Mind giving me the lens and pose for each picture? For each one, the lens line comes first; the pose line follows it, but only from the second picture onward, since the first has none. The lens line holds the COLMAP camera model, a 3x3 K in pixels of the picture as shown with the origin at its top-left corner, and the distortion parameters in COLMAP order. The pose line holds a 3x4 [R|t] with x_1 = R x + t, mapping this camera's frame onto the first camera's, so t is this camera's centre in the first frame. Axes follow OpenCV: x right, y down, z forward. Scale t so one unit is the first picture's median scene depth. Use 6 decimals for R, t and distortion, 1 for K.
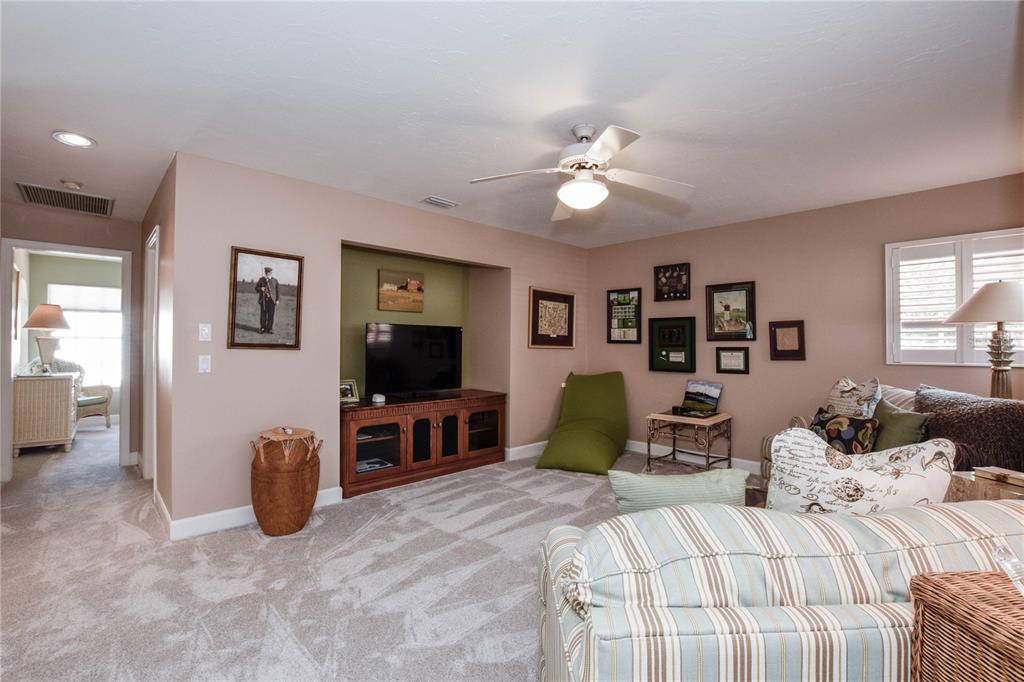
lens RADIAL K [[452.0, 0, 516.3], [0, 452.0, 340.5], [0, 0, 1]] dist [-0.036979, 0.007746]
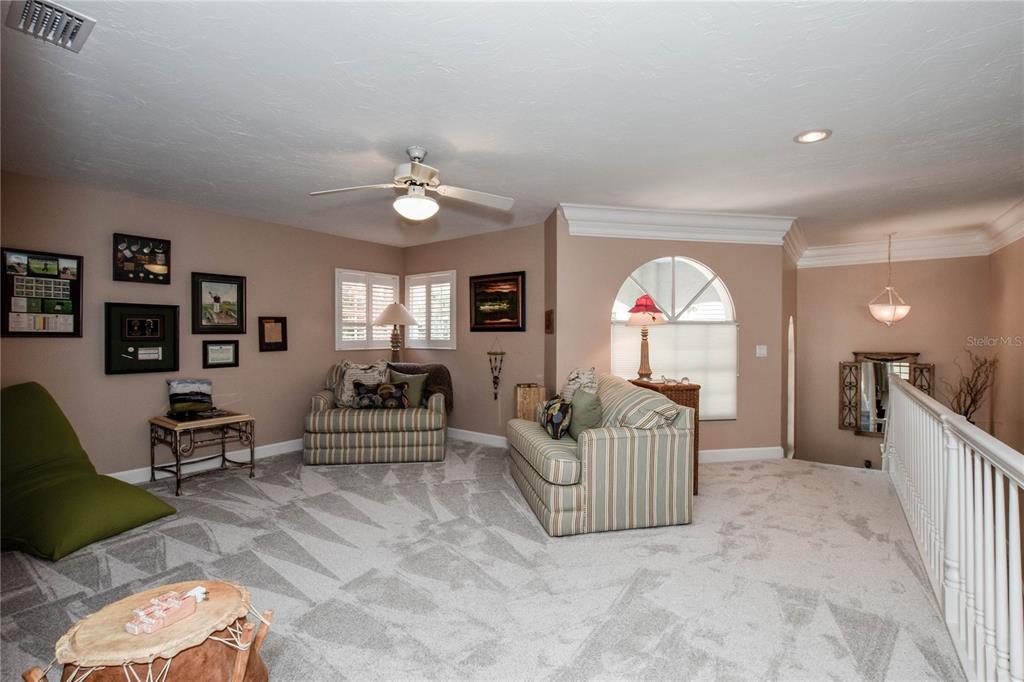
lens RADIAL K [[452.0, 0, 516.3], [0, 452.0, 340.5], [0, 0, 1]] dist [-0.036979, 0.007746]
pose [[-0.156197, -0.014529, 0.987619, -0.558911], [-0.009125, 0.999870, 0.013266, -0.003538], [-0.987684, -0.006940, -0.156309, 0.504924]]
